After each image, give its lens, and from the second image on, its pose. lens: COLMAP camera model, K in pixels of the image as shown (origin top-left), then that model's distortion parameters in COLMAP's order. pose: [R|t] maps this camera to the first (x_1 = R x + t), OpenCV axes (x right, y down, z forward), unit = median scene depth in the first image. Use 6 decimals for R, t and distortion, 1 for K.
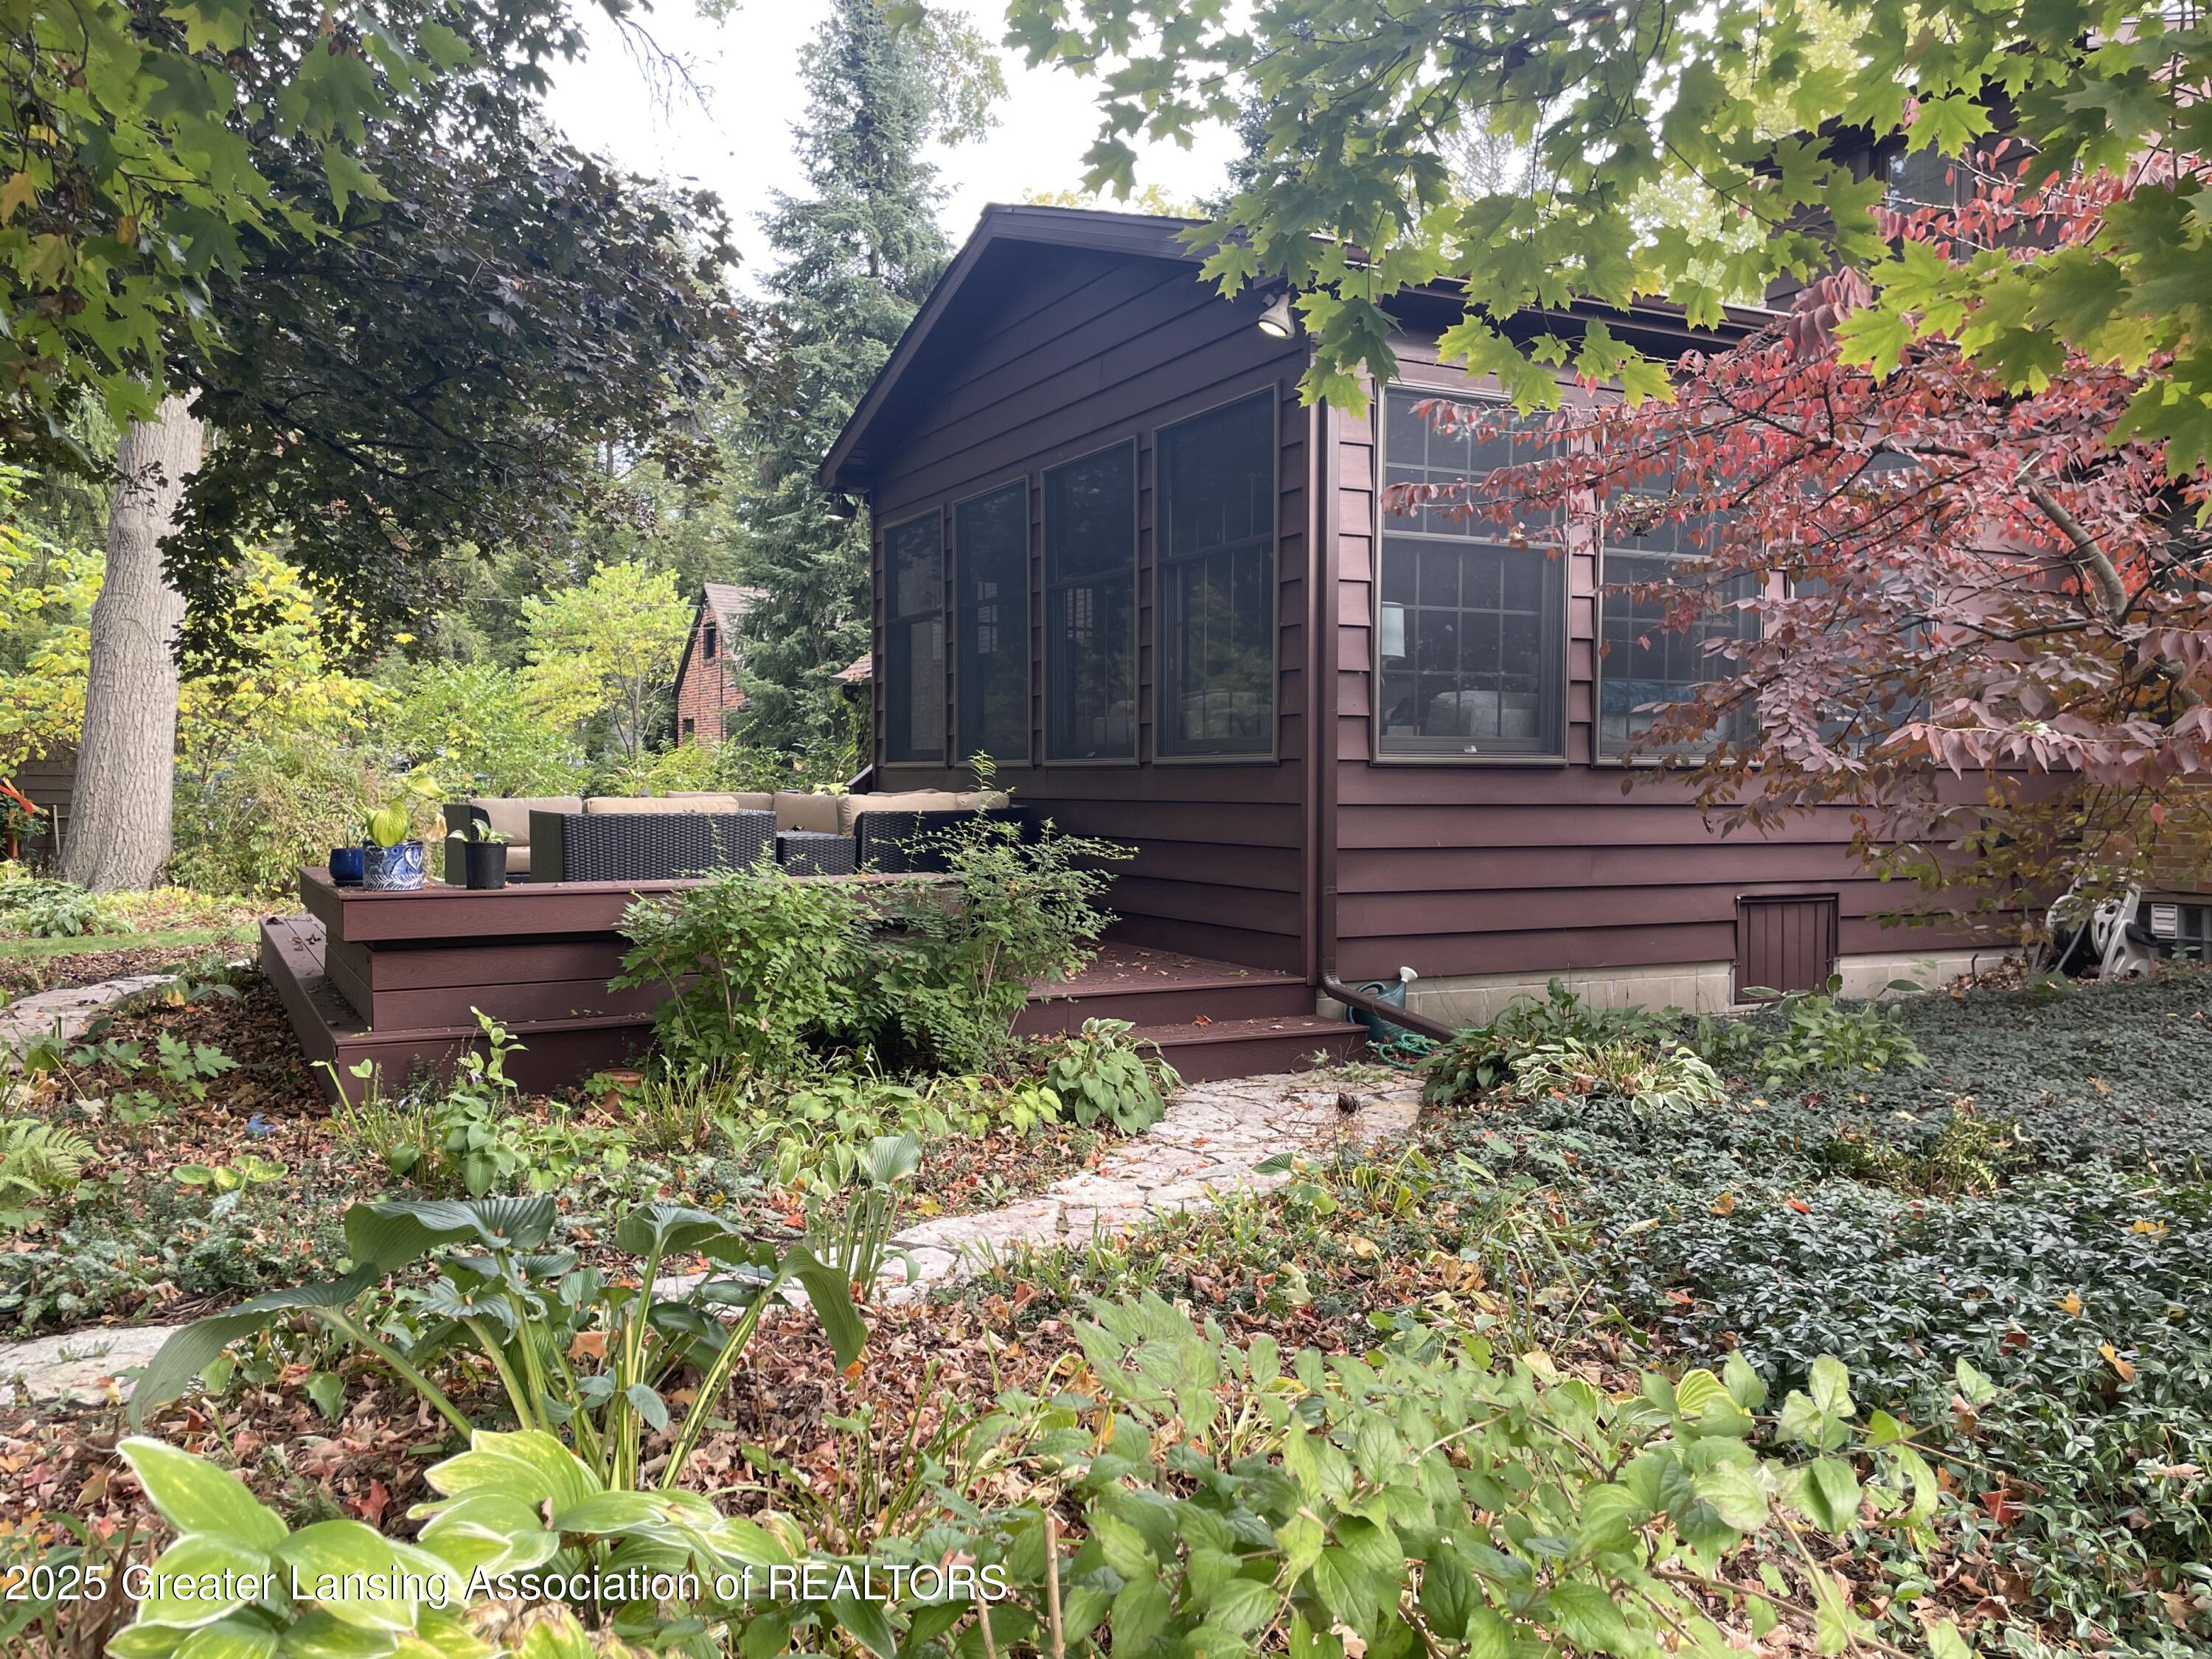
lens RADIAL K [[1622.3, 0, 1106.0], [0, 1622.3, 829.5], [0, 0, 1]] dist [-0.000058, 0.001251]
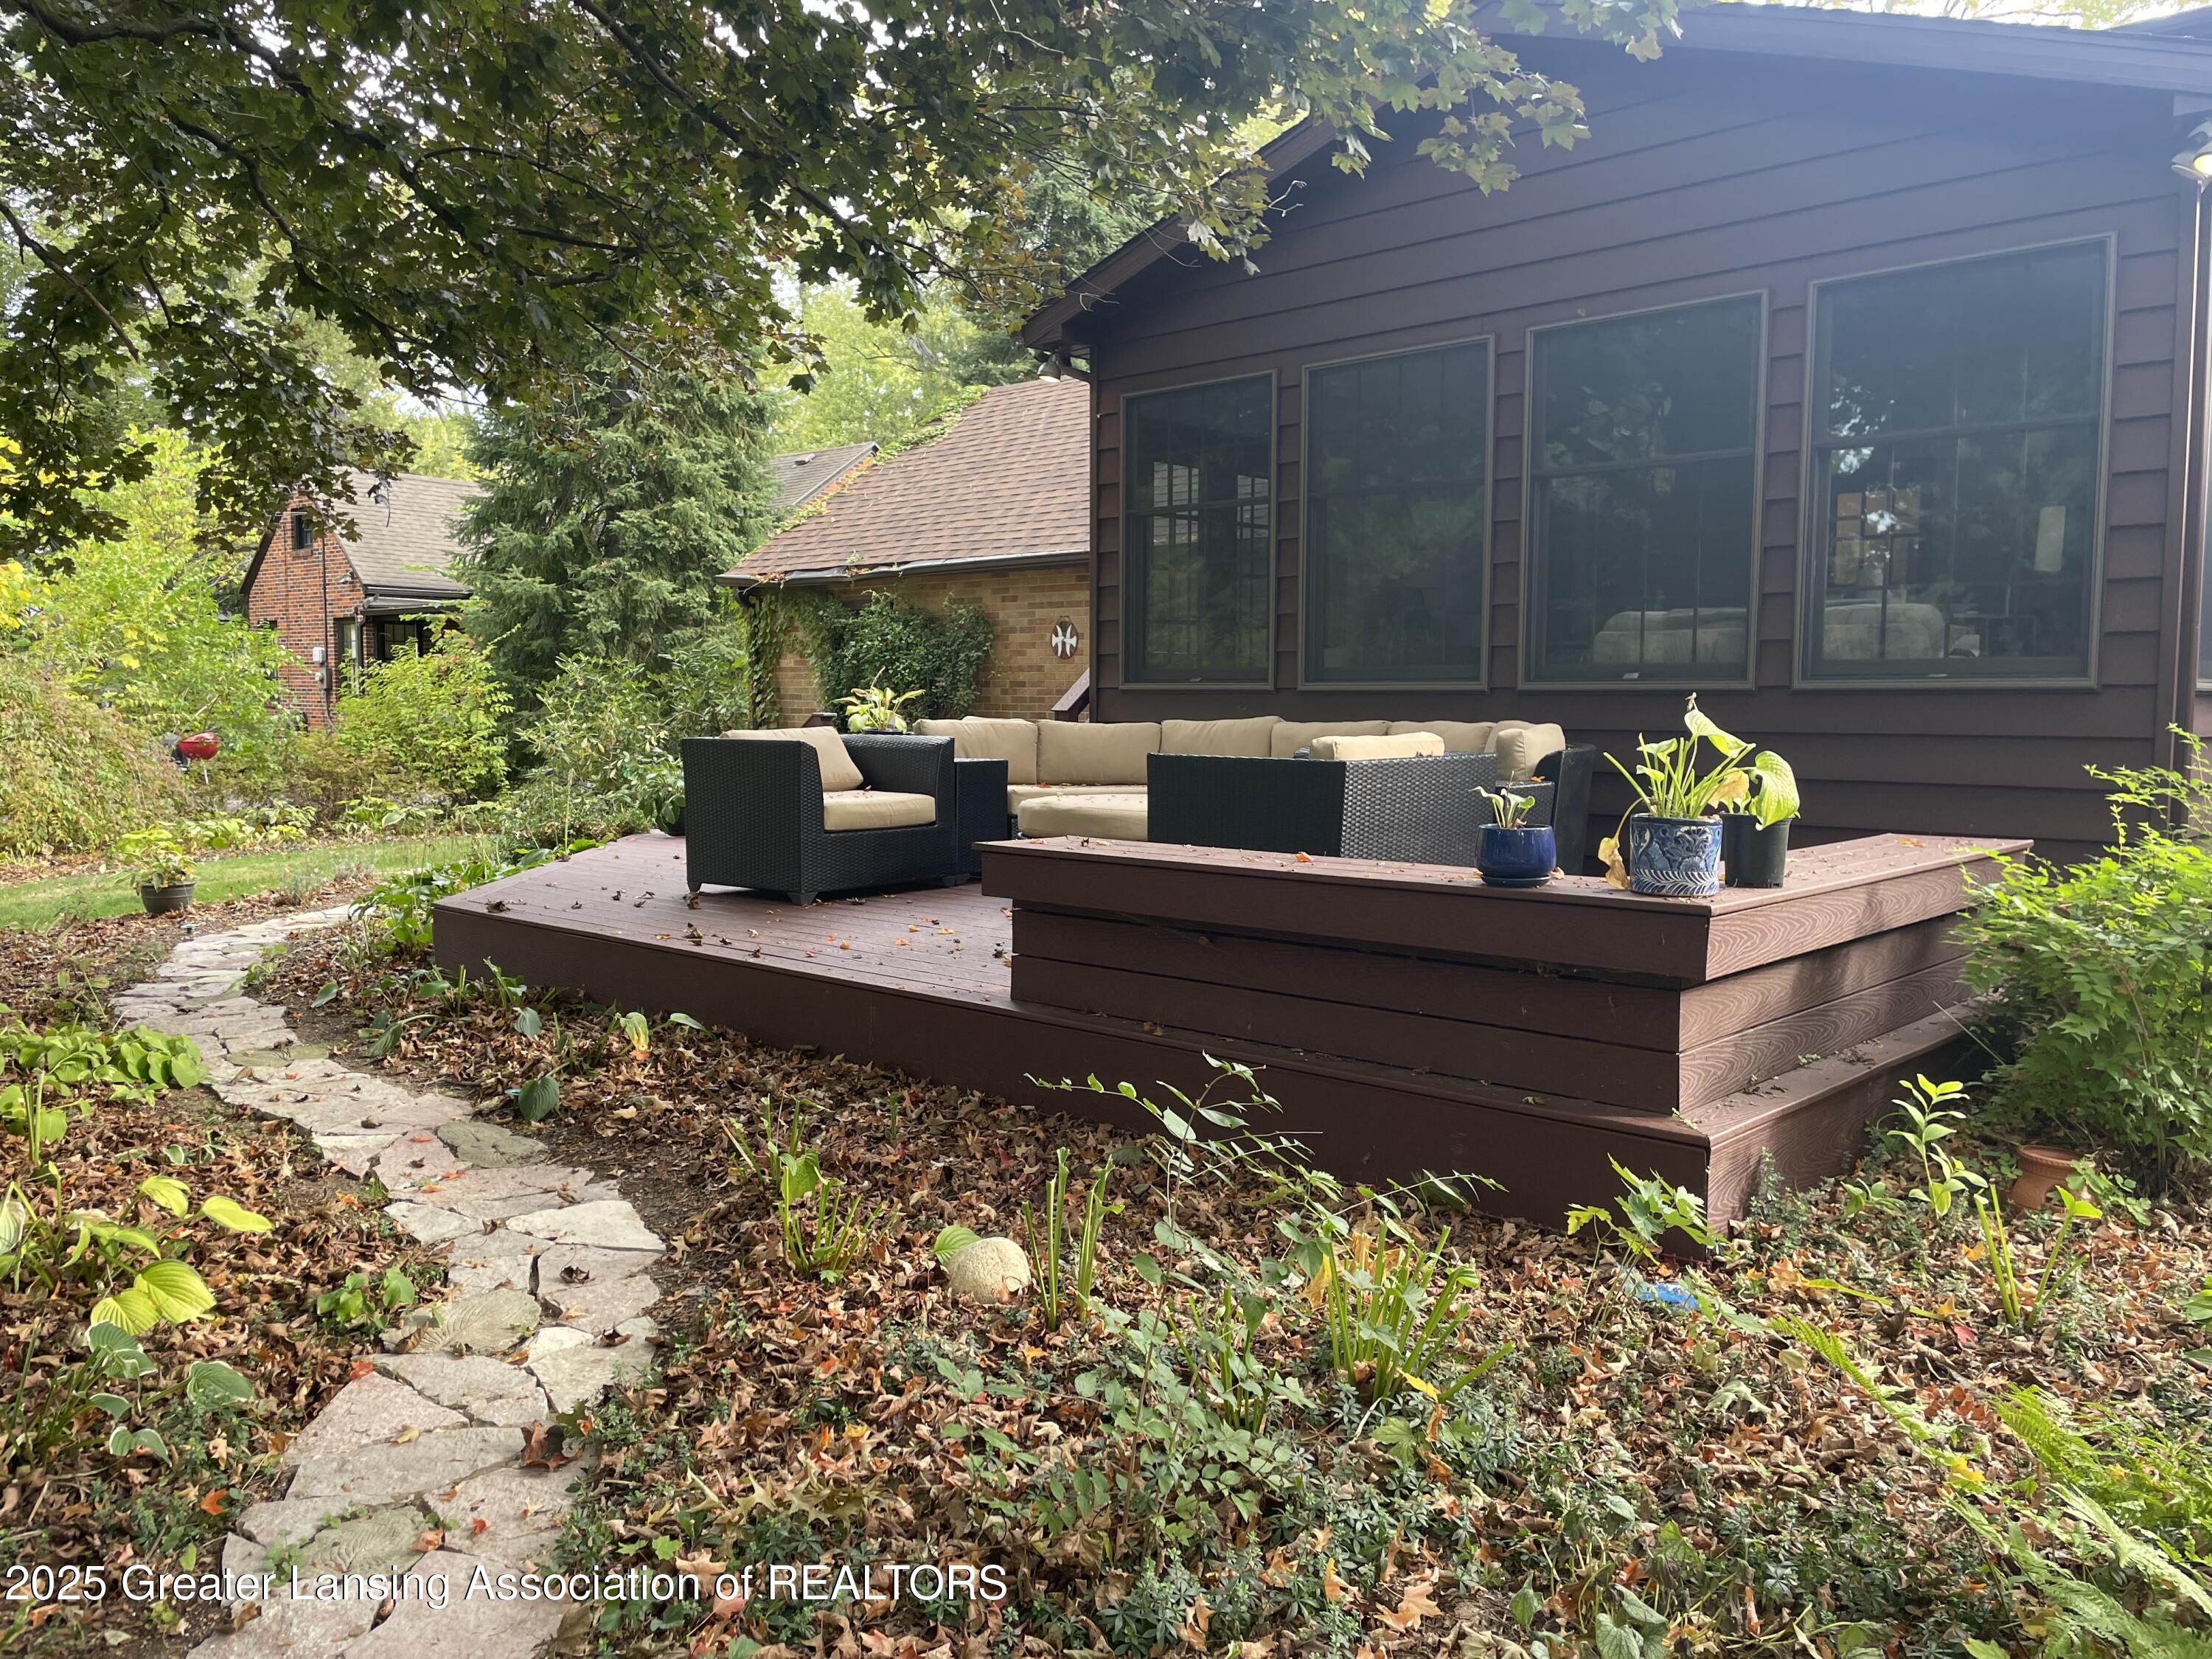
lens RADIAL K [[1622.3, 0, 1106.0], [0, 1622.3, 829.5], [0, 0, 1]] dist [-0.000058, 0.001251]
pose [[0.916235, -0.026704, 0.399750, -0.412867], [0.006595, 0.998646, 0.051596, -0.007189], [-0.400587, -0.044637, 0.915171, 0.177587]]
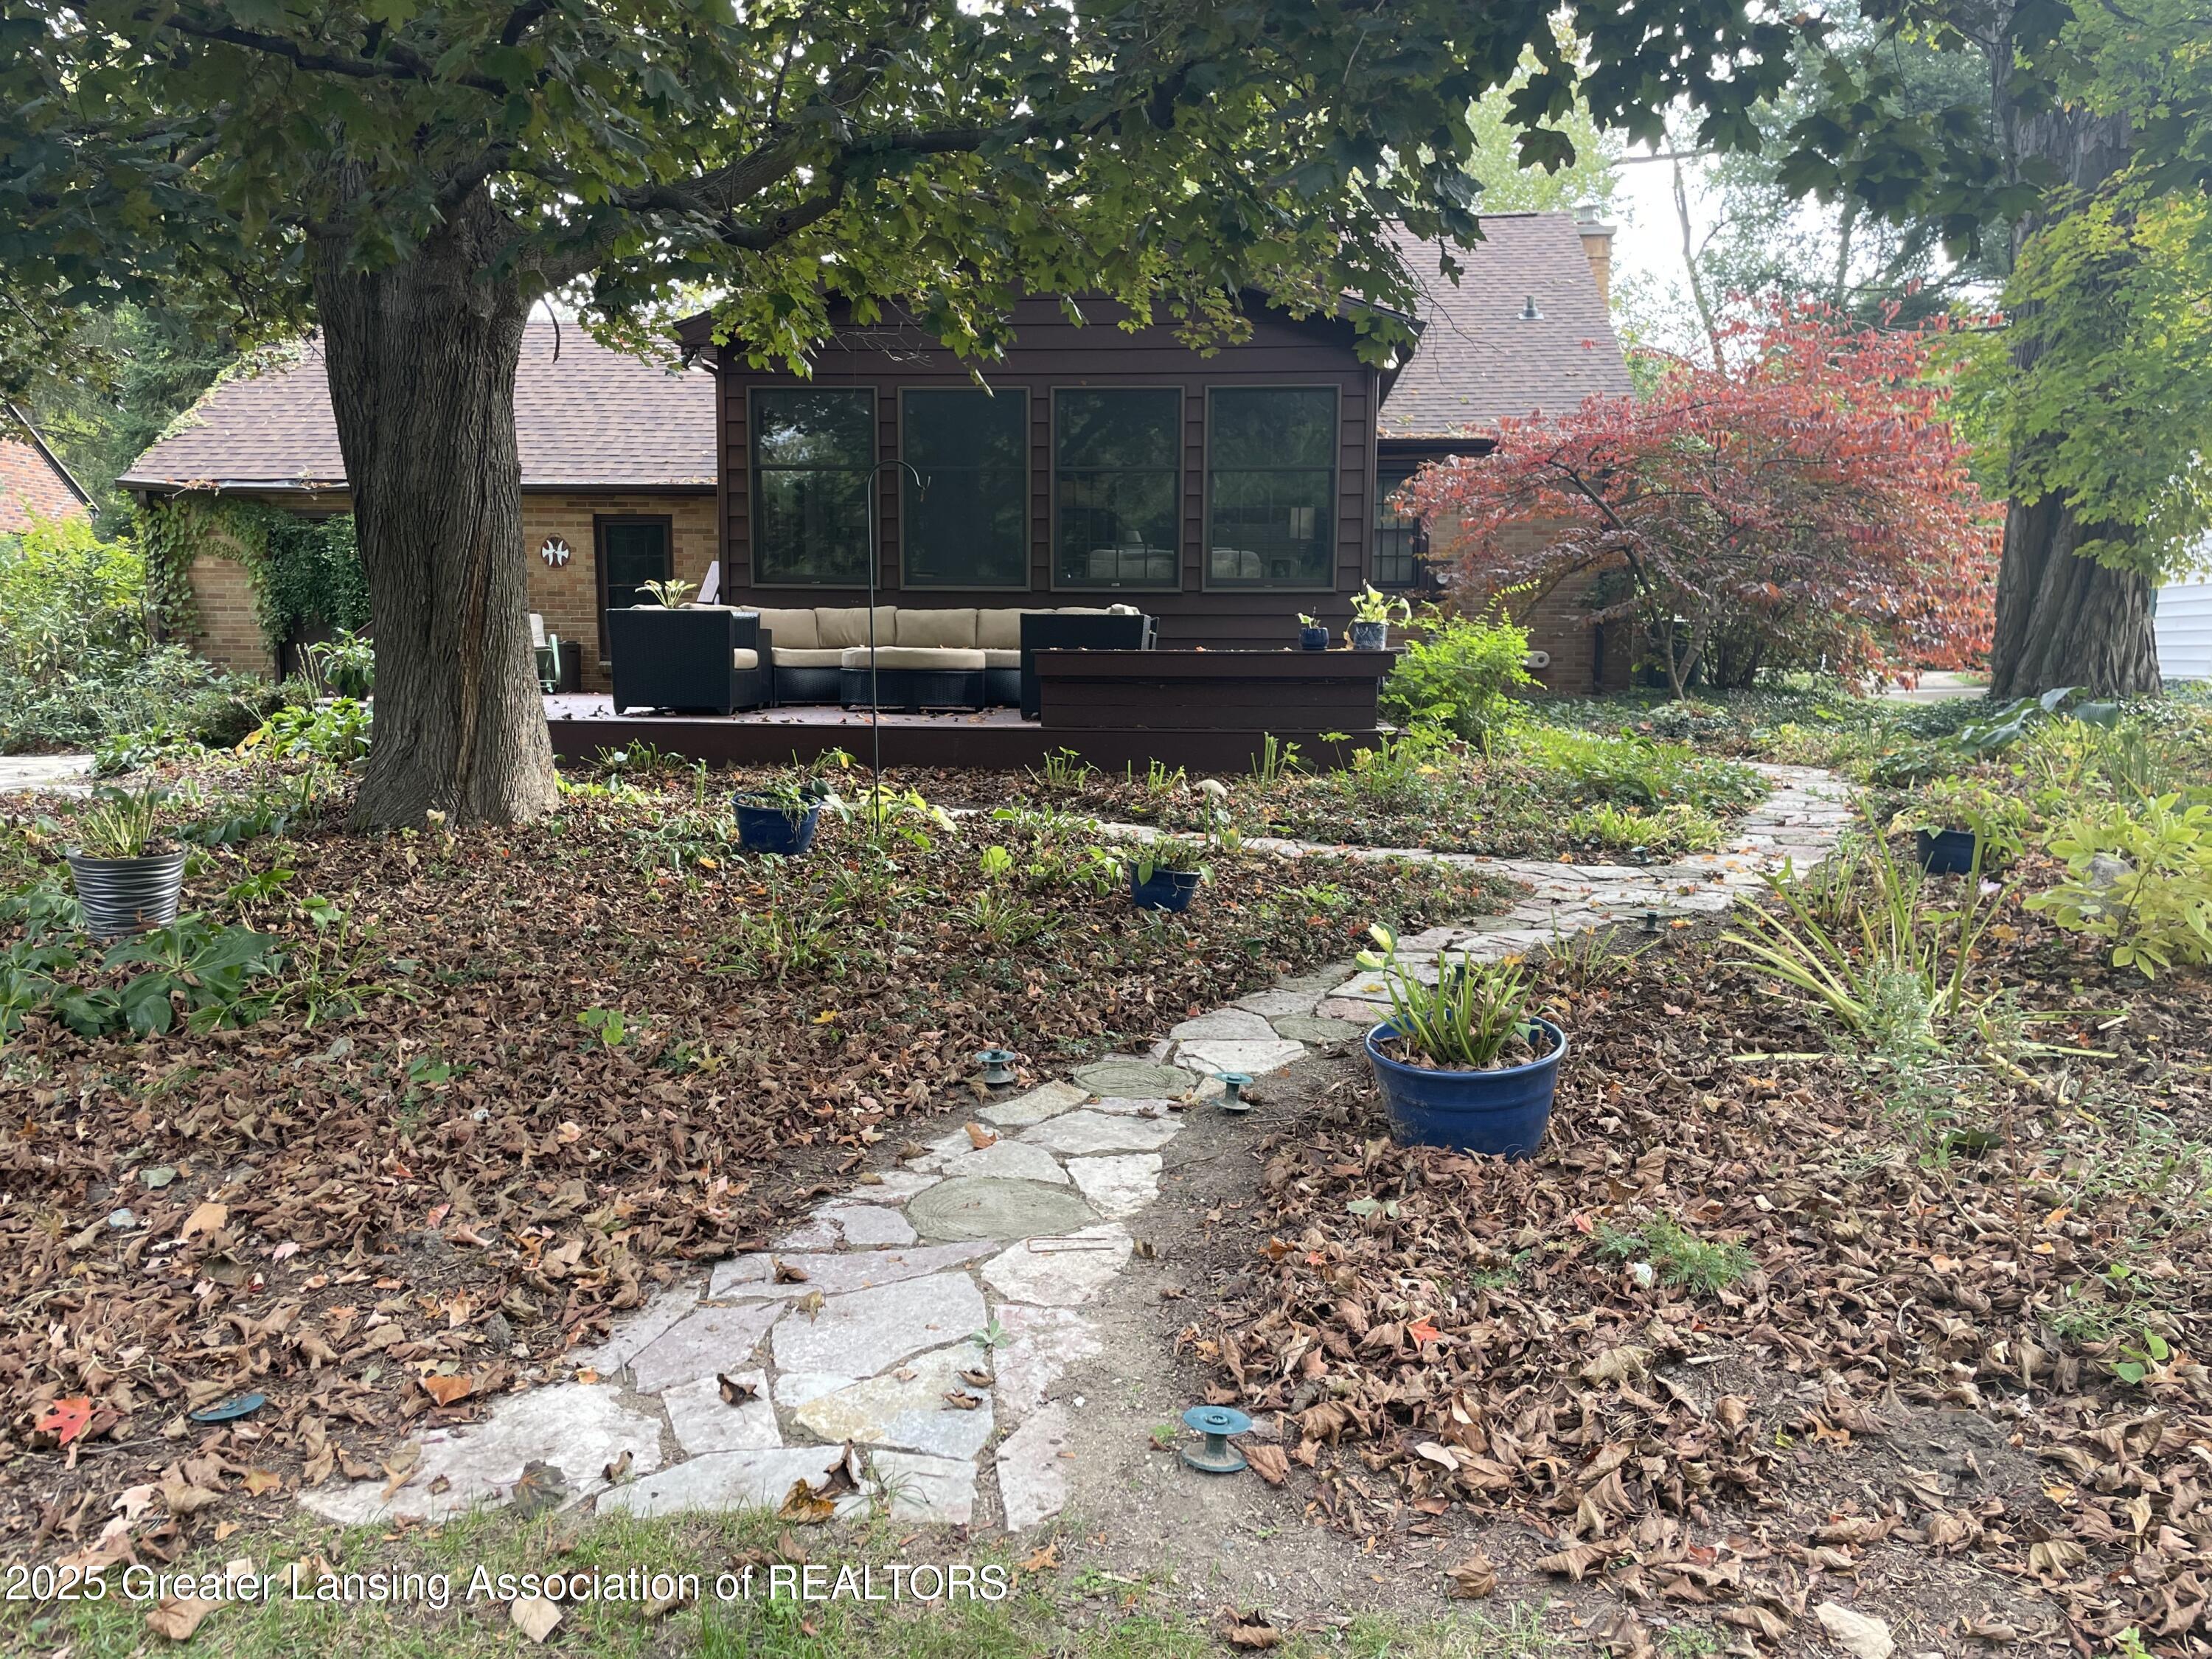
lens RADIAL K [[1622.3, 0, 1106.0], [0, 1622.3, 829.5], [0, 0, 1]] dist [-0.000058, 0.001251]
pose [[0.503230, -0.097325, 0.858654, -1.016833], [0.015568, 0.994497, 0.103598, 0.022368], [-0.864012, -0.038766, 0.501976, 0.084775]]
